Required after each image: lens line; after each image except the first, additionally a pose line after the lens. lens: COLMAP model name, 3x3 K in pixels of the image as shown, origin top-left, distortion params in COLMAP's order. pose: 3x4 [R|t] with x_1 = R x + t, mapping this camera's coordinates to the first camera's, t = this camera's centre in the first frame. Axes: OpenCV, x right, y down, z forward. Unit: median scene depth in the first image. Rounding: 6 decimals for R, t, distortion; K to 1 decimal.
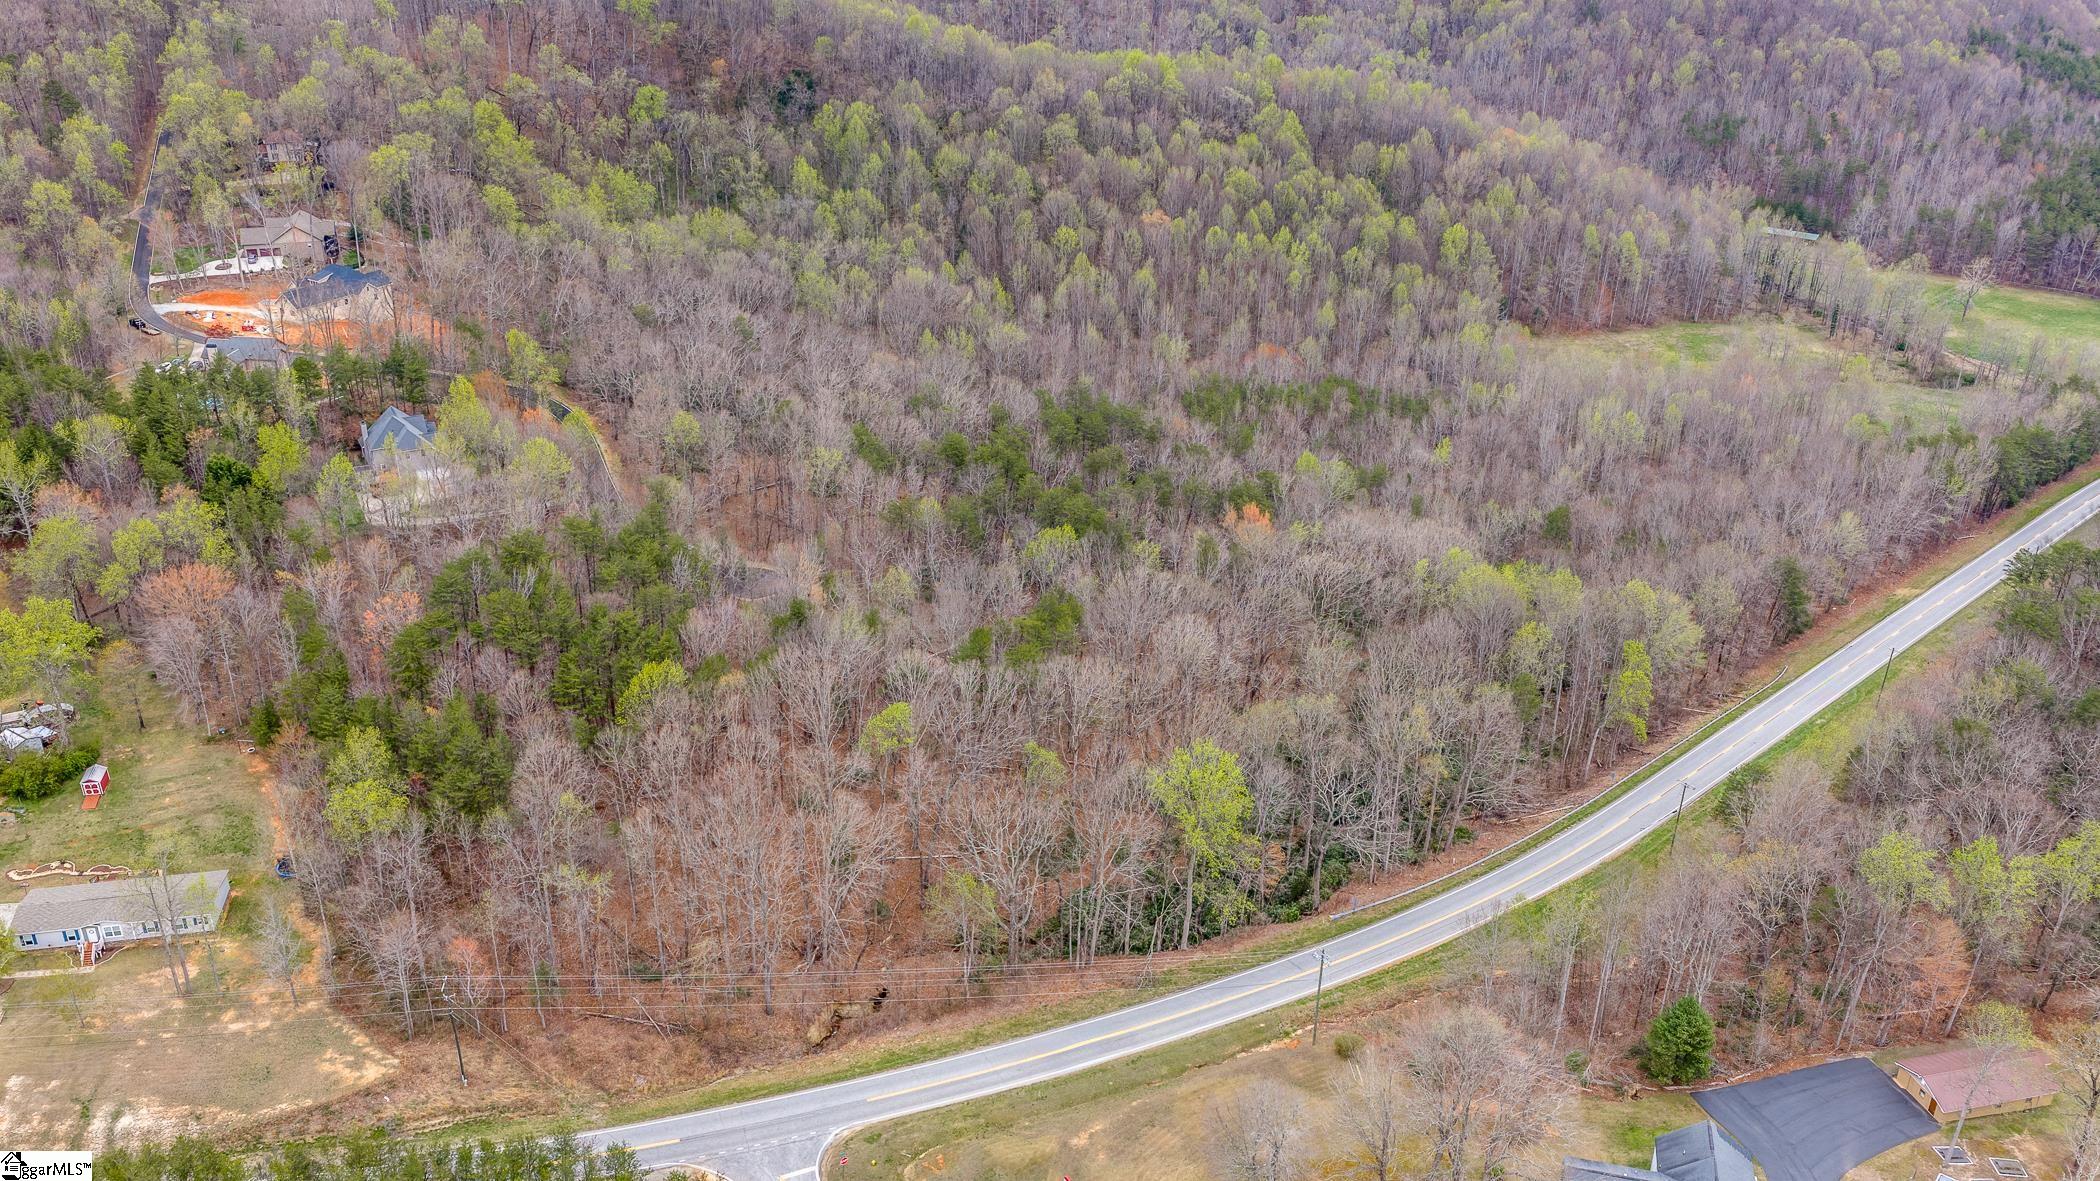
lens RADIAL K [[1787.8, 0, 1056.4], [0, 1787.8, 589.7], [0, 0, 1]] dist [0.008454, -0.019252]
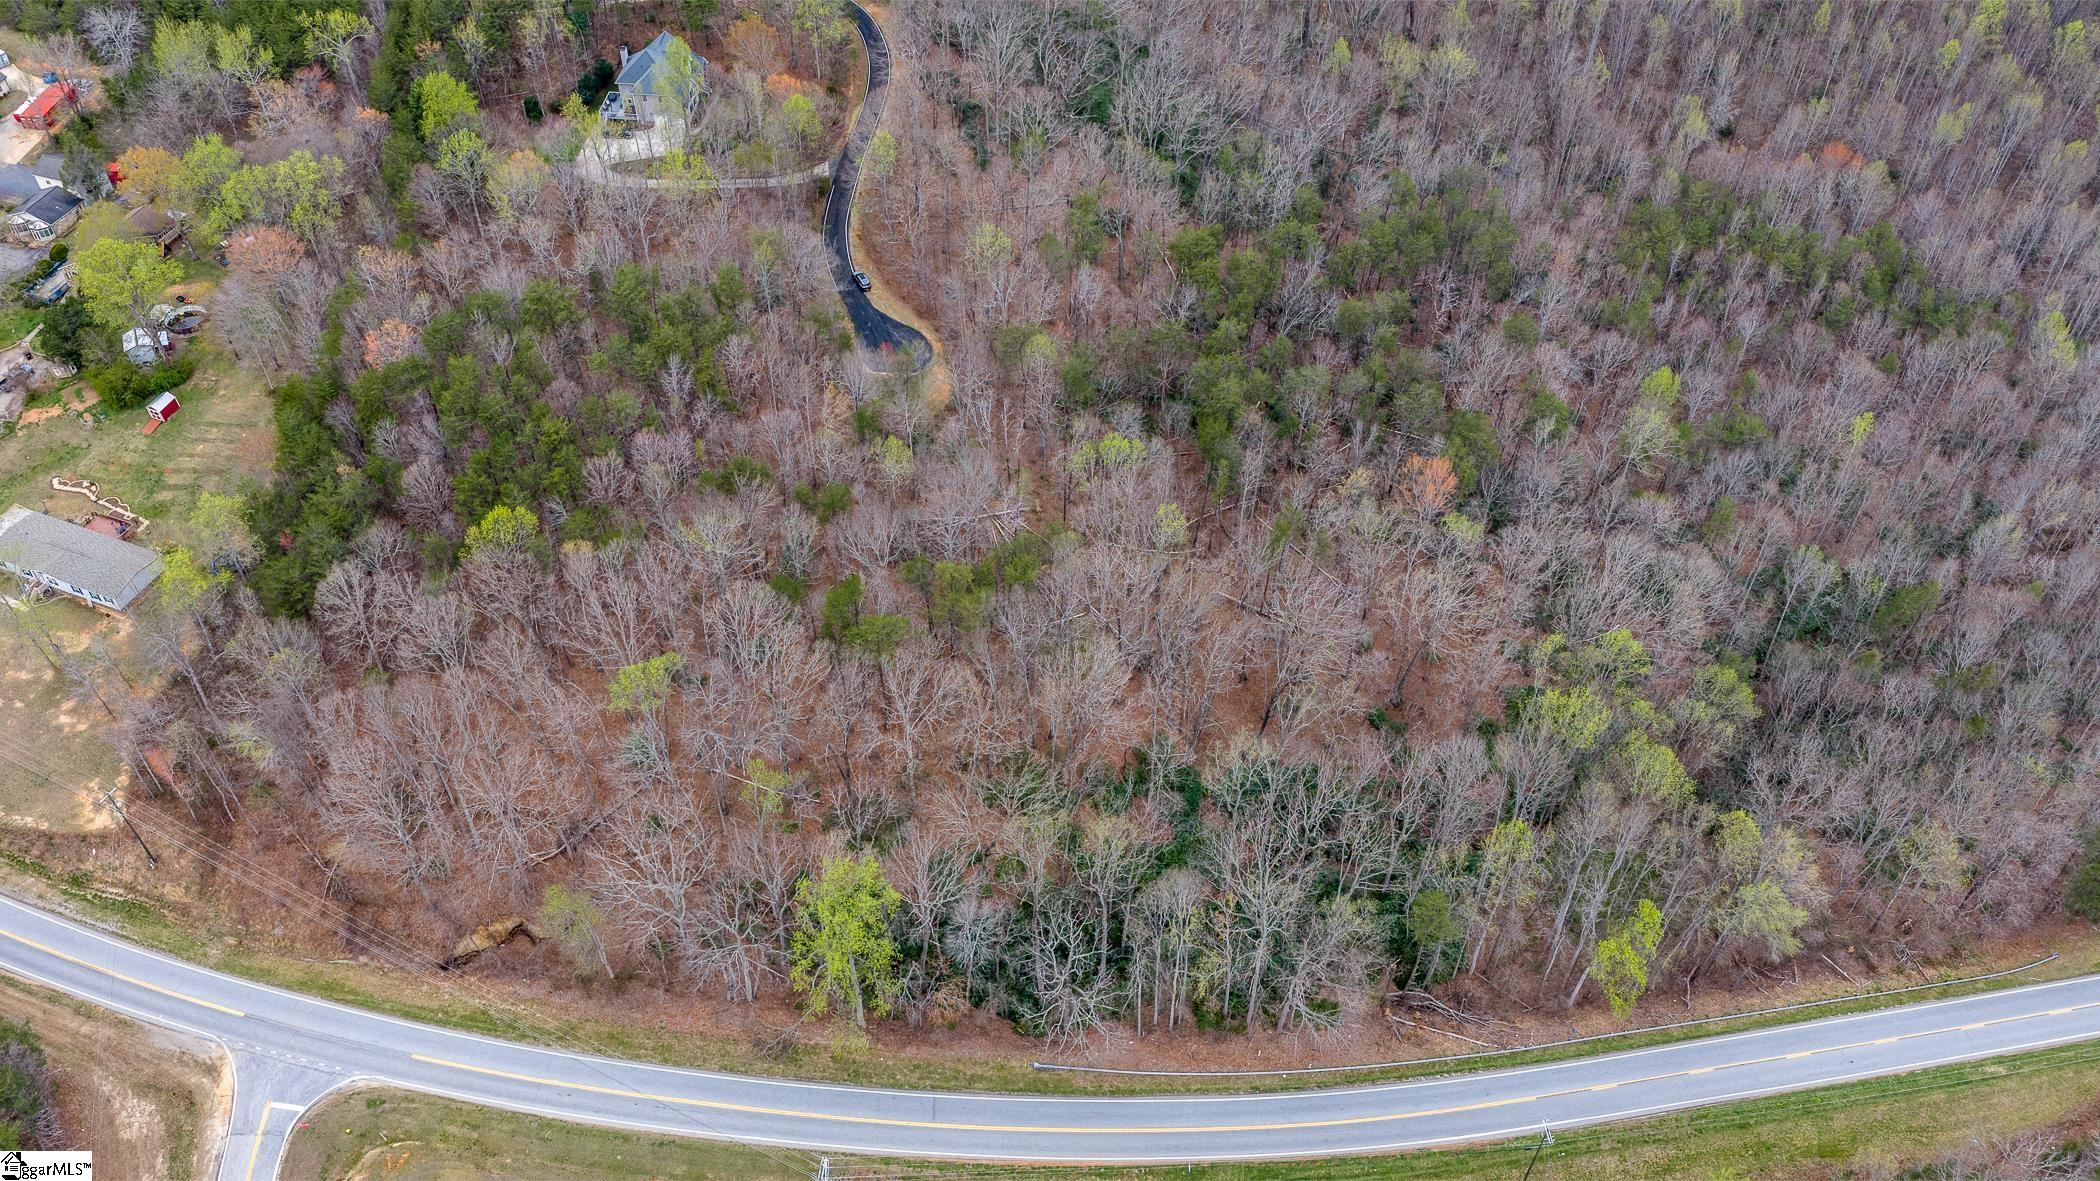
lens RADIAL K [[1787.8, 0, 1044.1], [0, 1787.8, 589.5], [0, 0, 1]] dist [0.008454, -0.019252]
pose [[0.826967, 0.388657, -0.406289, 0.440229], [-0.227877, 0.892286, 0.389740, -0.375487], [0.514001, -0.229719, 0.826457, 0.364484]]
